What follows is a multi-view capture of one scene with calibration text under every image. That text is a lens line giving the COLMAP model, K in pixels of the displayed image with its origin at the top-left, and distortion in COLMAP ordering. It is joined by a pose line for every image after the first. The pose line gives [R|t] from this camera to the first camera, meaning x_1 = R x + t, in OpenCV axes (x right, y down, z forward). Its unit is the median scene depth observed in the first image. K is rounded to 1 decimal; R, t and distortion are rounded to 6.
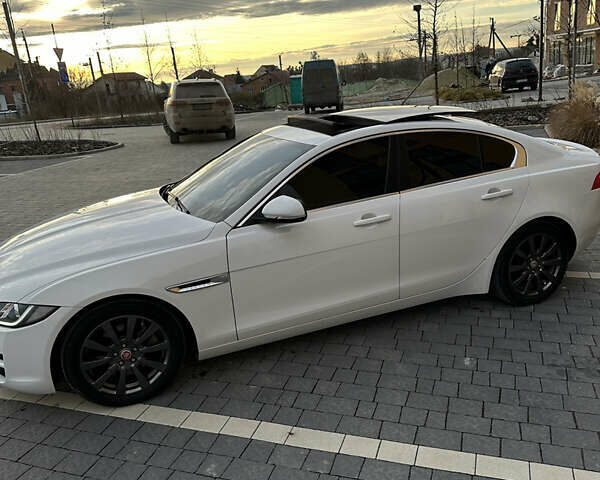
lens RADIAL K [[580.5, 0, 303.1], [0, 580.5, 241.7], [0, 0, 1]] dist [0.166897, -0.314390]
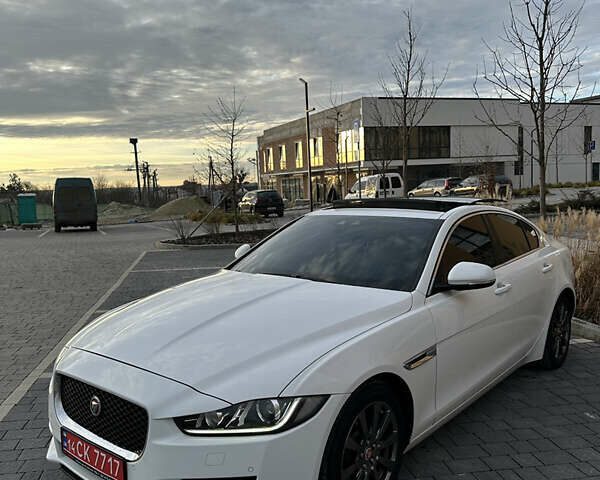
lens RADIAL K [[580.5, 0, 303.1], [0, 580.5, 241.7], [0, 0, 1]] dist [0.166897, -0.314390]
pose [[0.866971, 0.011215, 0.498233, -0.130569], [0.097965, 0.976406, -0.192445, 0.008861], [-0.488636, 0.215653, 0.845416, 0.048280]]
